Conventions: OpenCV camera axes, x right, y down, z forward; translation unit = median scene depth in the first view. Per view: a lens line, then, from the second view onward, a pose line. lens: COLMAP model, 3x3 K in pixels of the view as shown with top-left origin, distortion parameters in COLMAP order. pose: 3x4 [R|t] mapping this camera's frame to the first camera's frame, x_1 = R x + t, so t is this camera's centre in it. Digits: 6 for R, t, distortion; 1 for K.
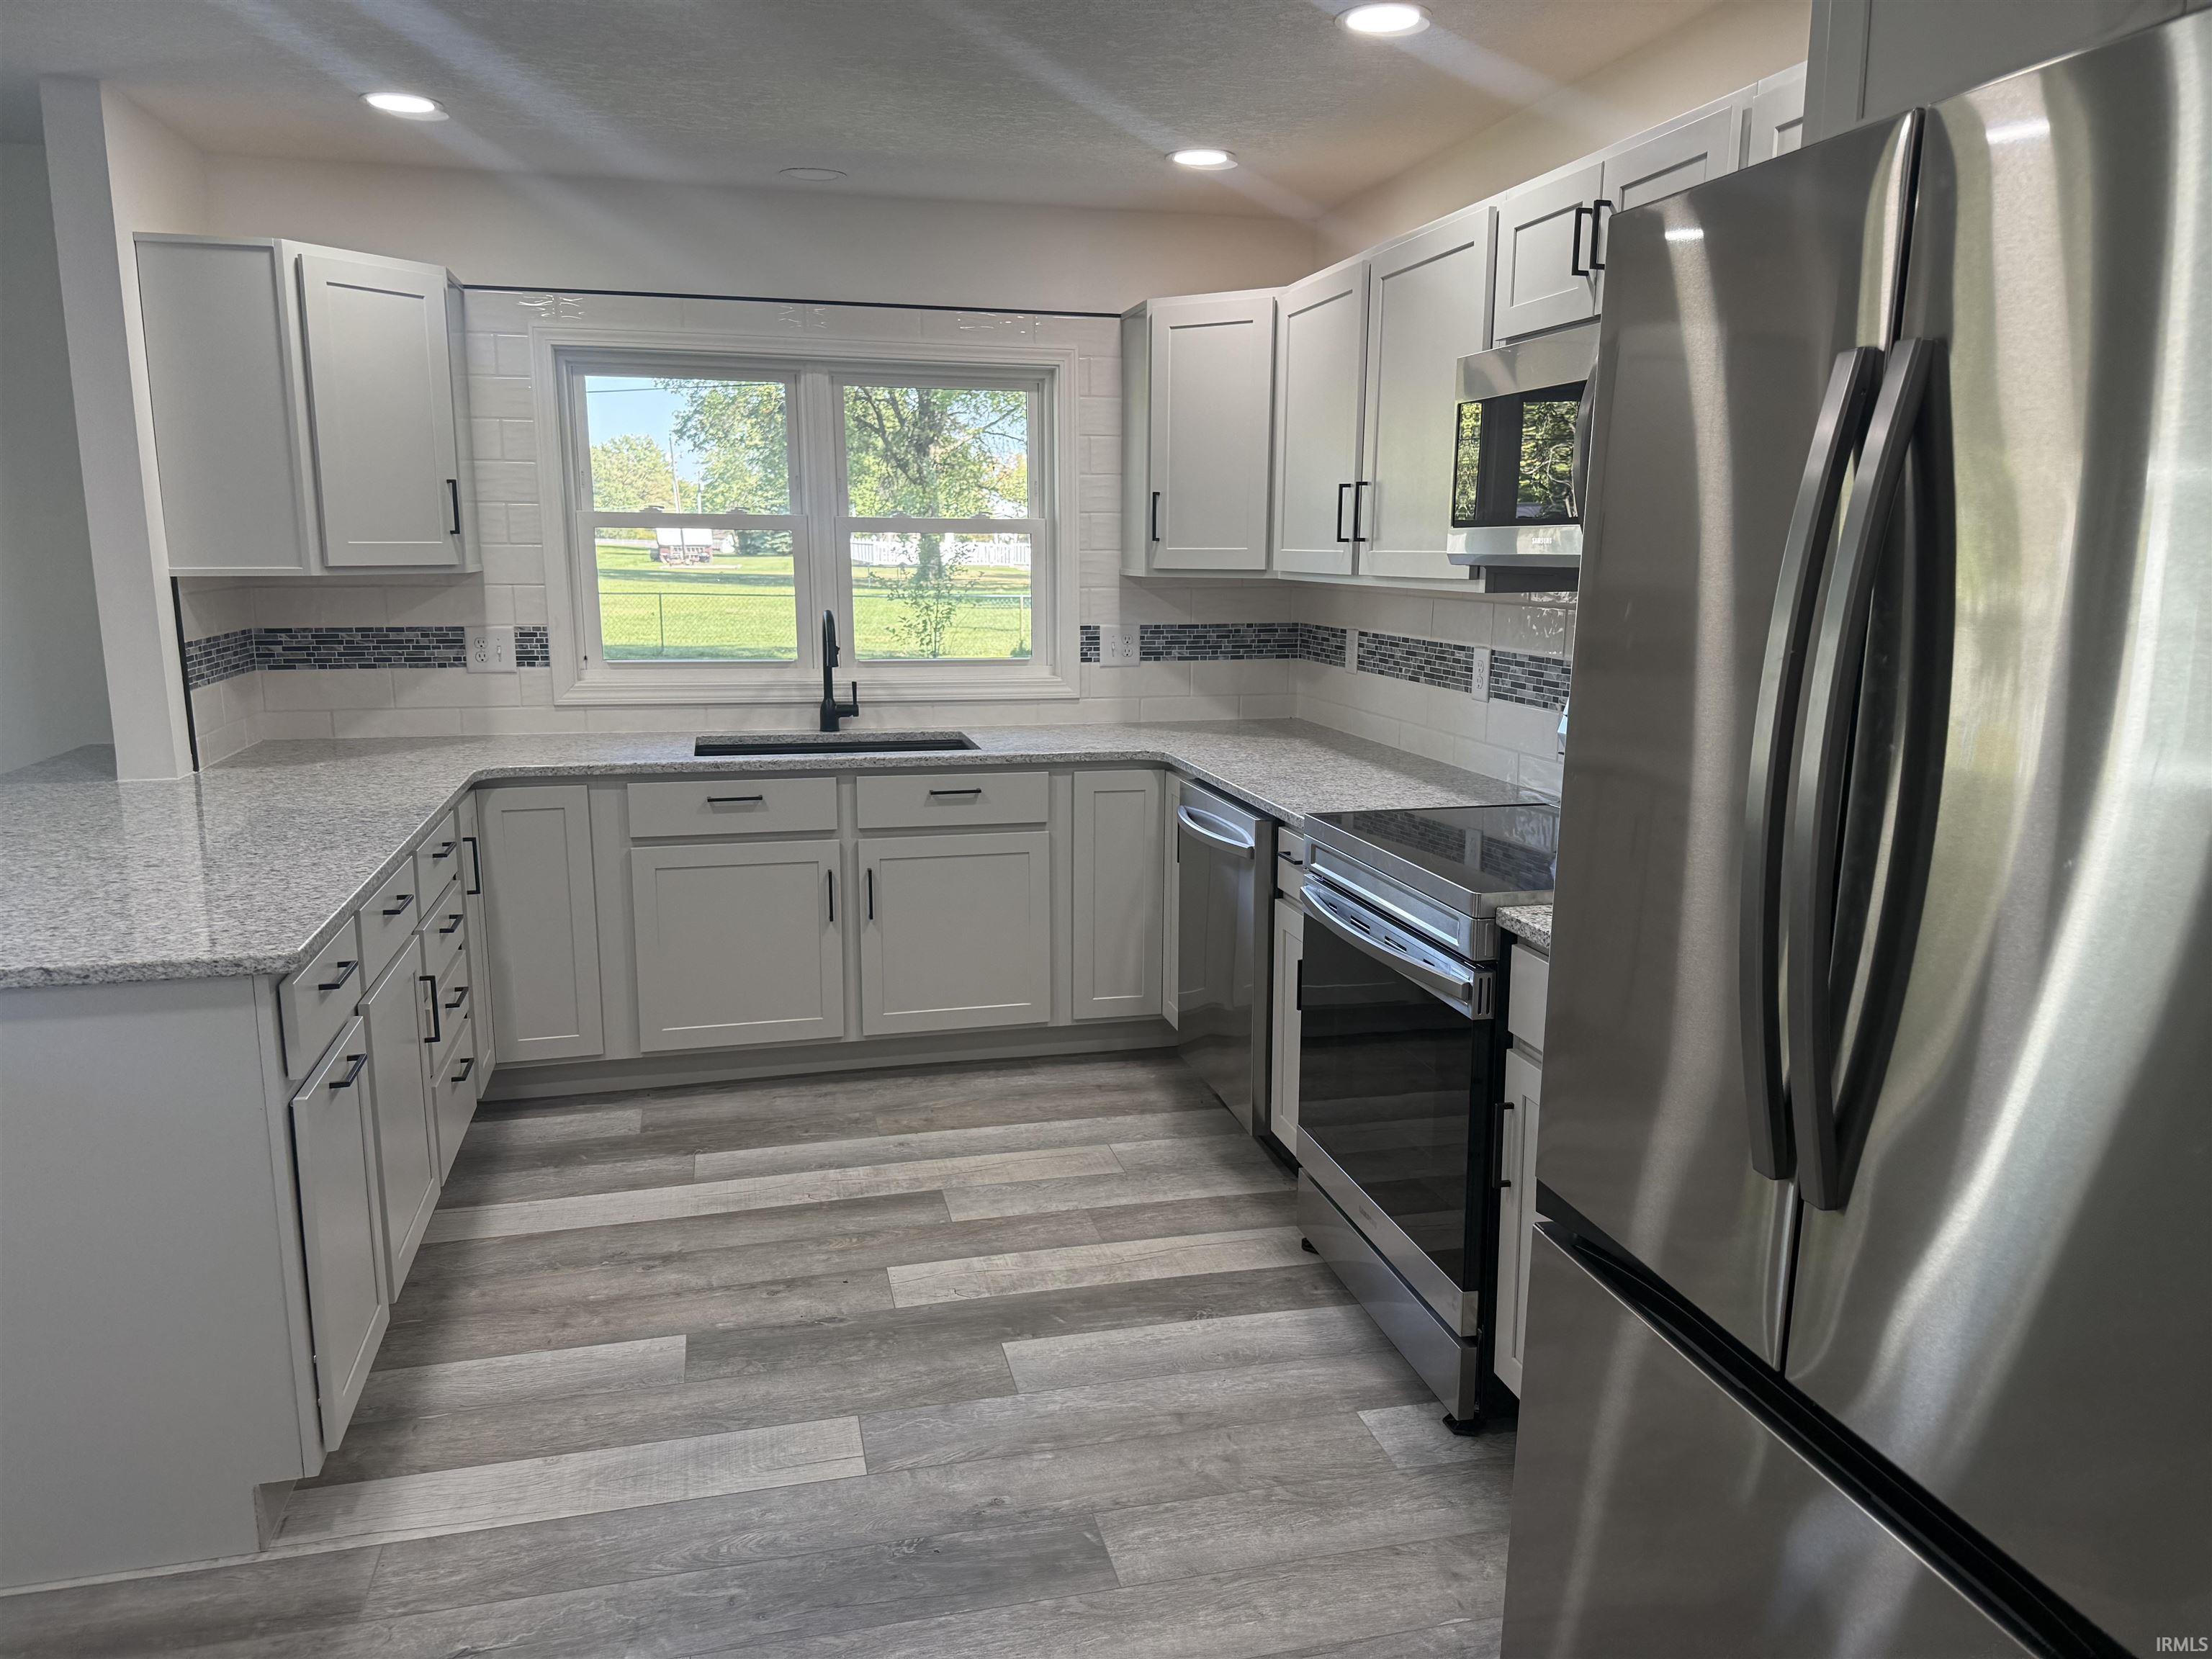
lens RADIAL K [[1576.4, 0, 1106.0], [0, 1576.4, 829.5], [0, 0, 1]] dist [0.032591, -0.045006]
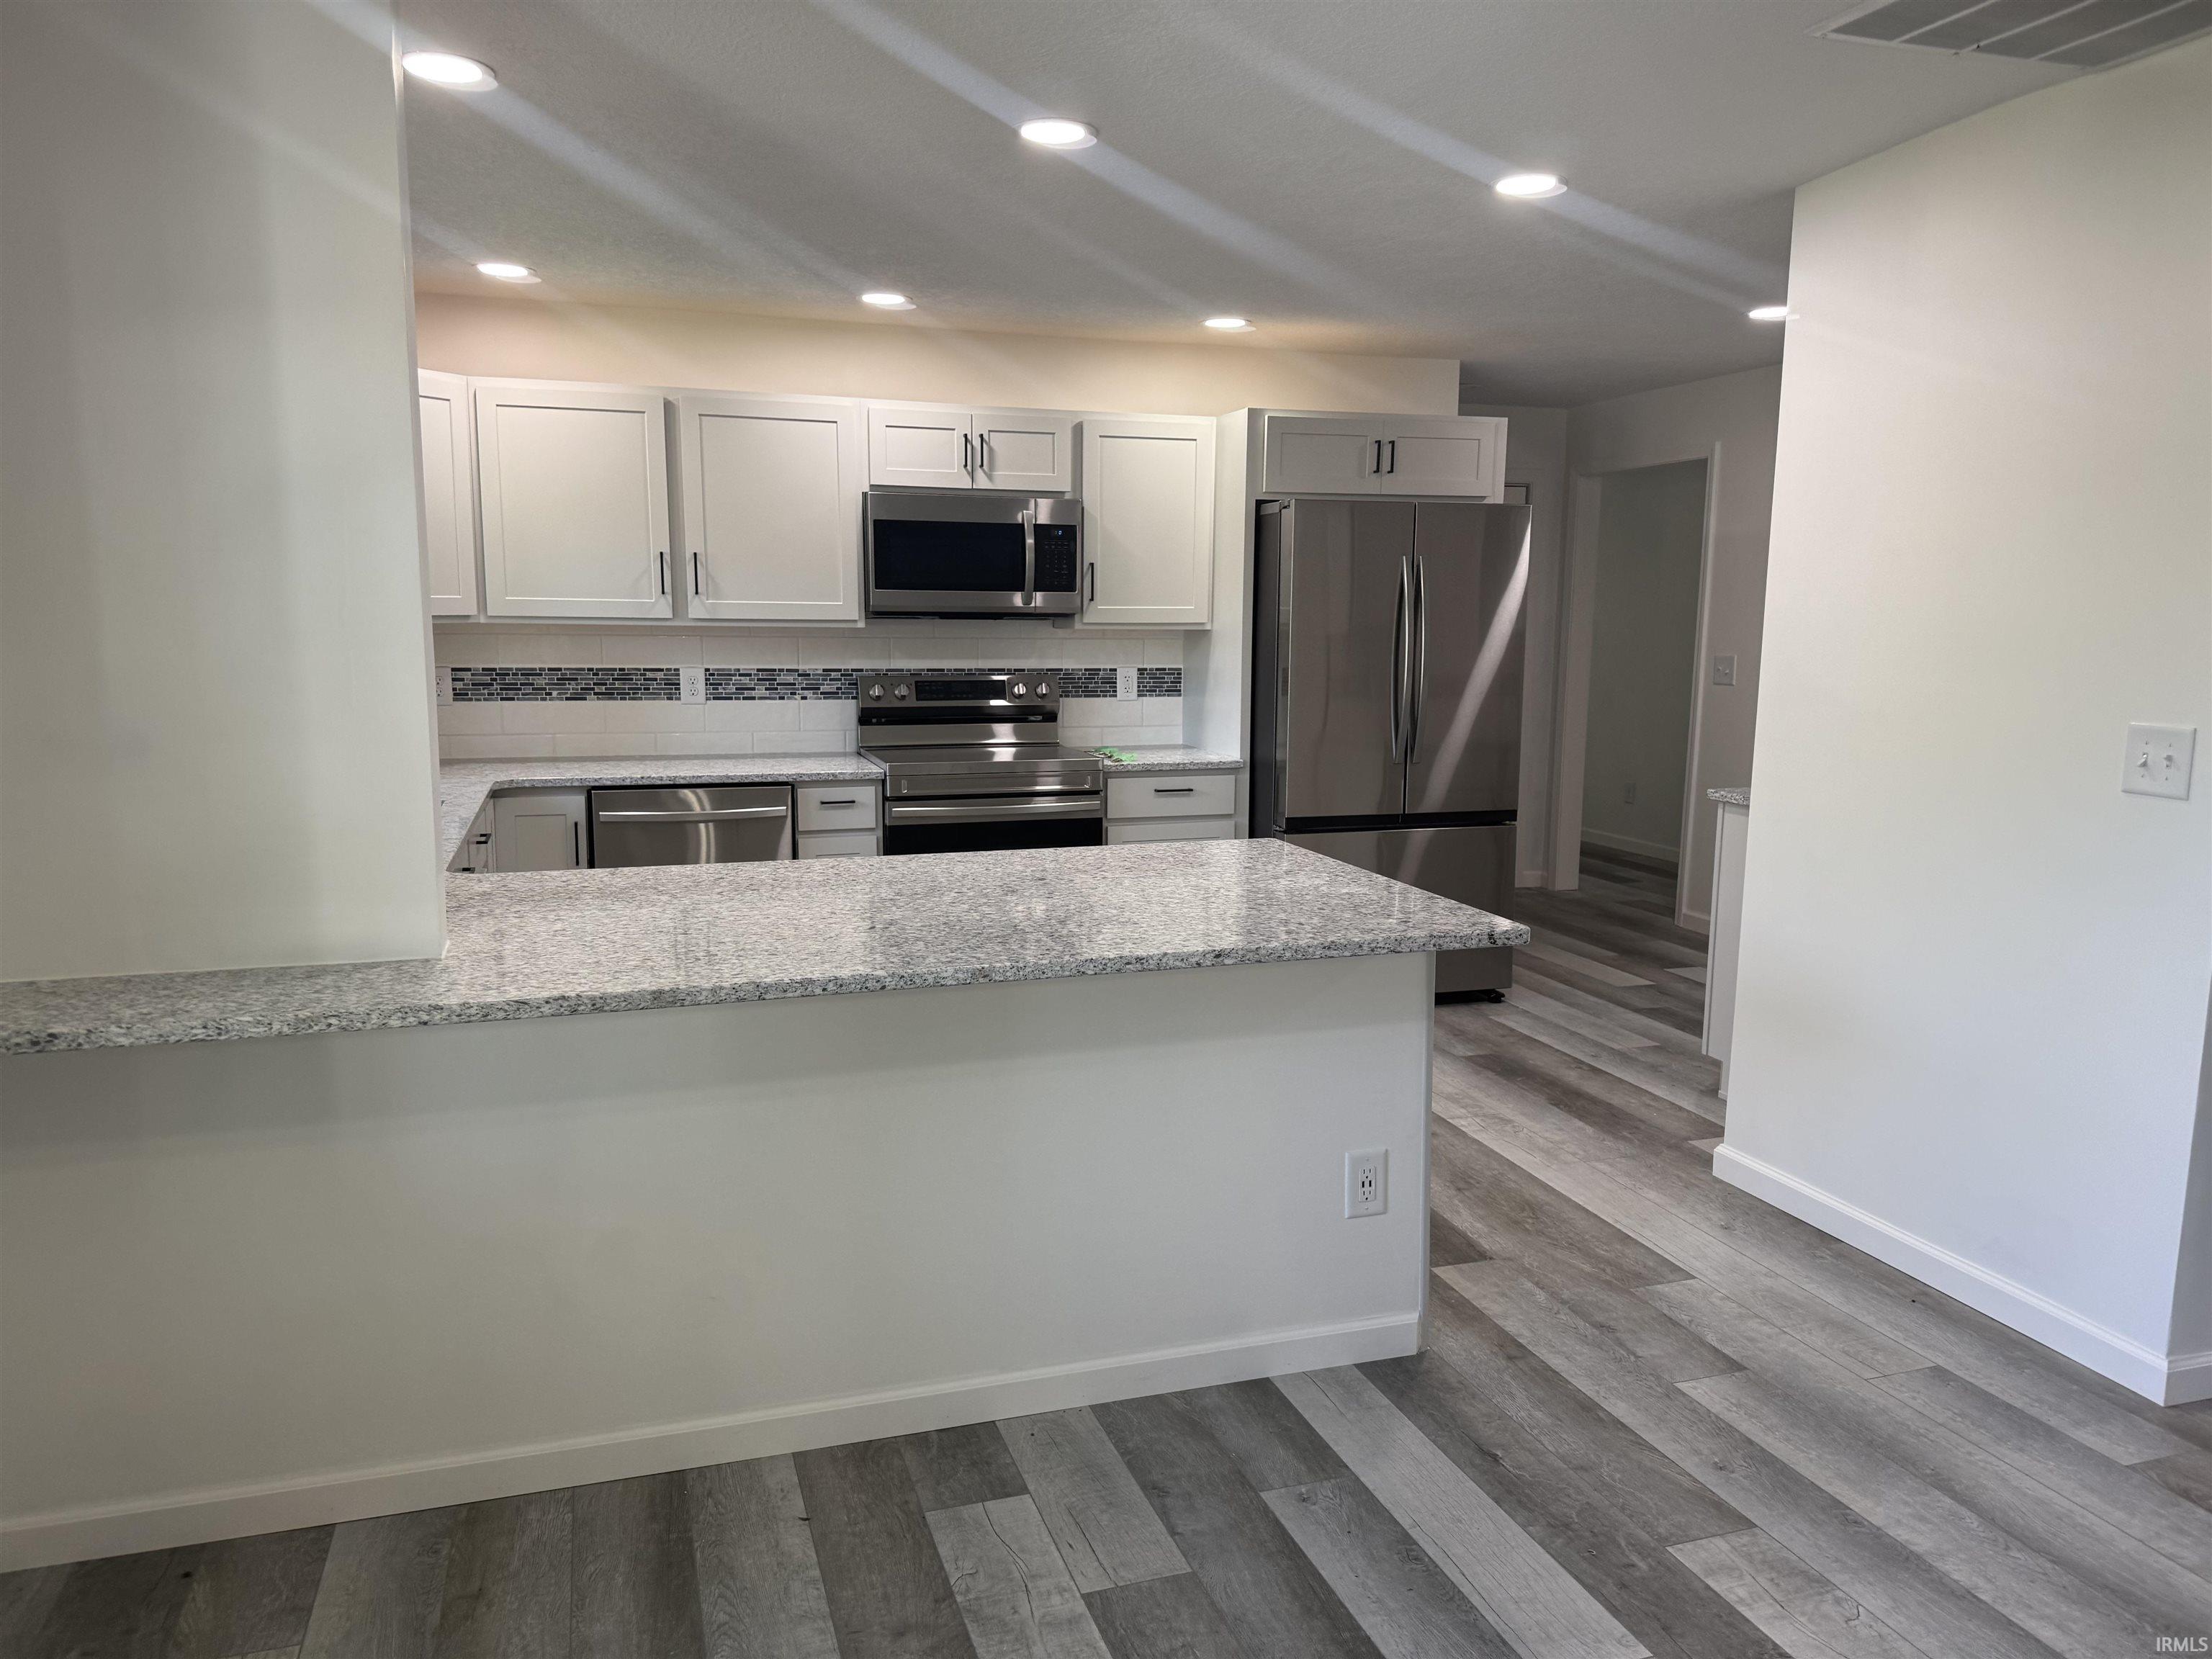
lens RADIAL K [[1543.1, 0, 1108.5], [0, 1543.1, 808.8], [0, 0, 1]] dist [0.182422, -0.338074]
pose [[-0.077831, -0.138397, 0.987314, -1.041966], [0.167323, 0.974458, 0.149785, -0.117736], [-0.982825, 0.176858, -0.052686, 0.606285]]
